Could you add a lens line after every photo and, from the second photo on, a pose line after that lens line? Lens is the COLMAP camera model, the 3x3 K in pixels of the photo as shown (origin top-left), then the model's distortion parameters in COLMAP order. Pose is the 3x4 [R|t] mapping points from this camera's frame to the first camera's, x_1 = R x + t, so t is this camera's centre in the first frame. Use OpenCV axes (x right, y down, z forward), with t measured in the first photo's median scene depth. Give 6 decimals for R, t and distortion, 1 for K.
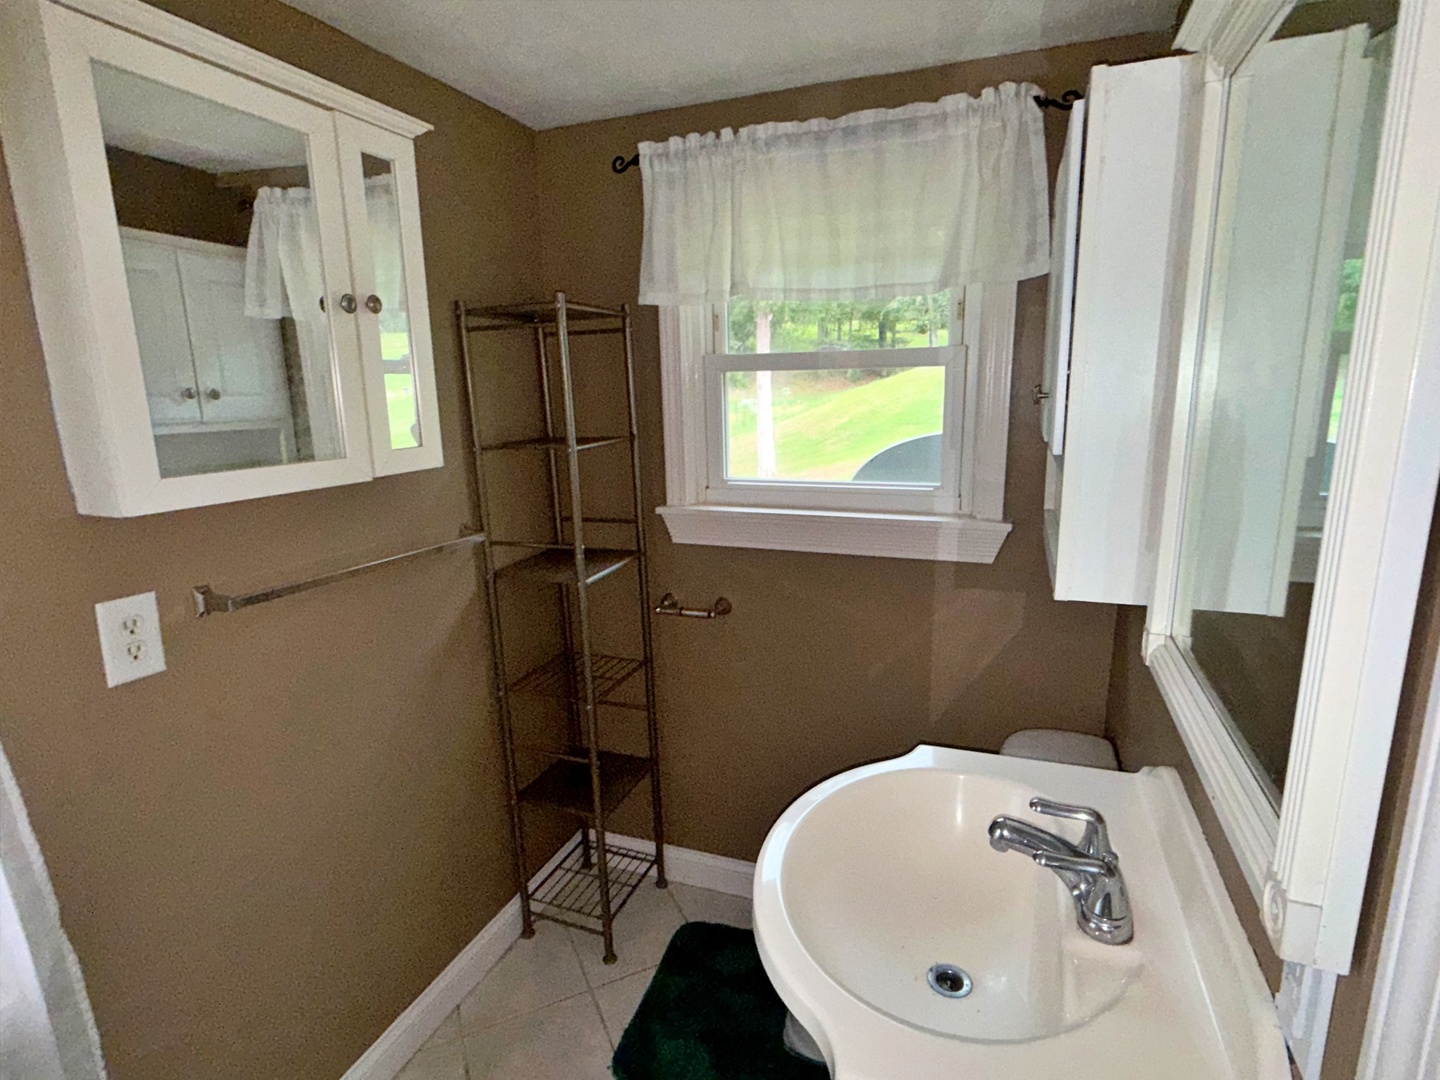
lens RADIAL K [[749.6, 0, 714.3], [0, 749.6, 540.3], [0, 0, 1]] dist [0.002757, -0.000065]
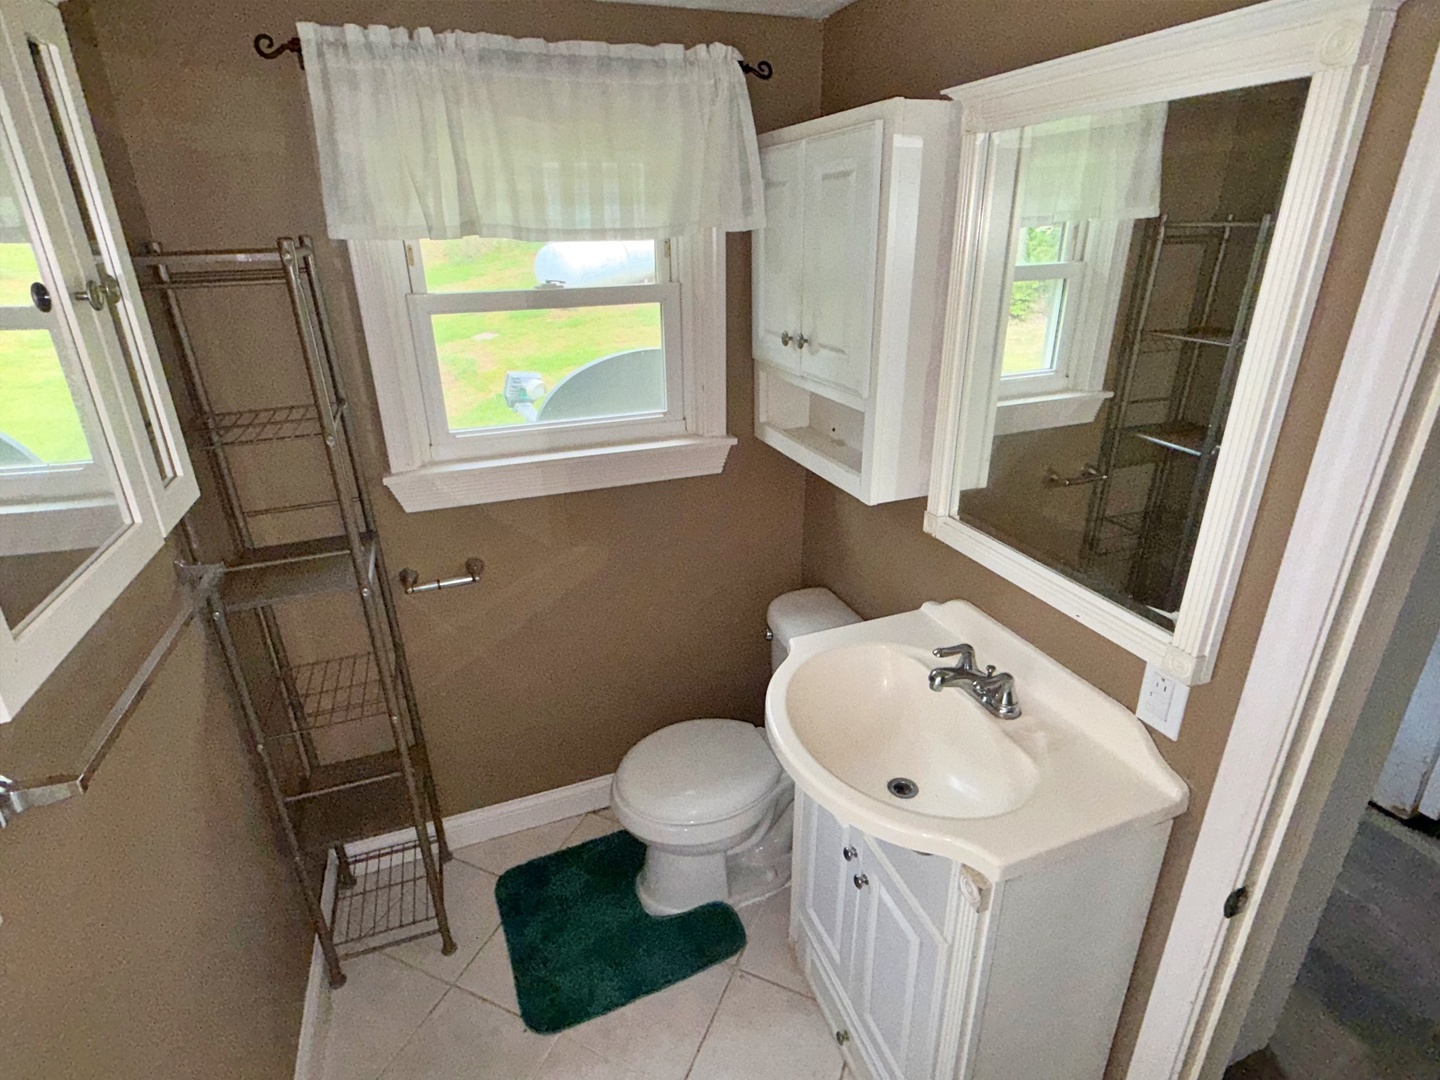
lens RADIAL K [[749.6, 0, 714.3], [0, 749.6, 540.3], [0, 0, 1]] dist [0.002757, -0.000065]
pose [[0.750915, -0.247257, 0.612364, -0.386030], [0.141190, 0.965933, 0.216884, -0.123683], [-0.645129, -0.076402, 0.760244, 0.098051]]
